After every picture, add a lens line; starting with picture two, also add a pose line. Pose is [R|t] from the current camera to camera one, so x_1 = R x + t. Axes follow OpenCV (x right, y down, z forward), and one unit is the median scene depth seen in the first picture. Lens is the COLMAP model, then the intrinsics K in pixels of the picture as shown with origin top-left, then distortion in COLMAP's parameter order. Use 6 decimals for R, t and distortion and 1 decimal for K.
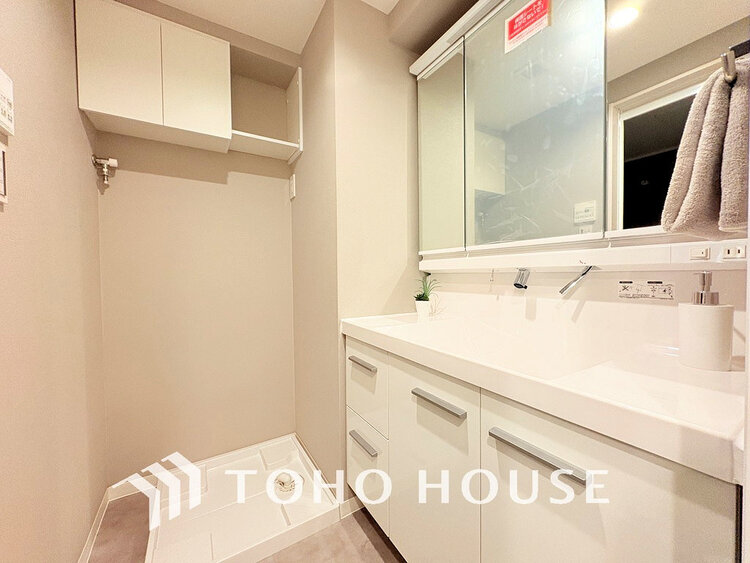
lens RADIAL K [[299.3, 0, 375.5], [0, 299.3, 281.3], [0, 0, 1]] dist [0.001709, 0.000399]
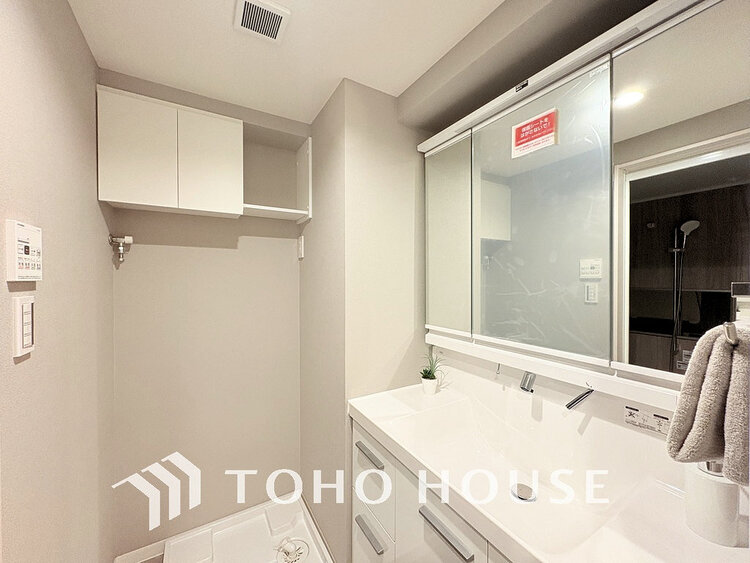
lens RADIAL K [[299.3, 0, 375.7], [0, 299.3, 280.0], [0, 0, 1]] dist [0.001709, 0.000399]
pose [[0.999876, 0.009707, -0.012393, -0.012387], [-0.009883, 0.999851, -0.014164, -0.250366], [0.012253, 0.014285, 0.999823, -0.016771]]
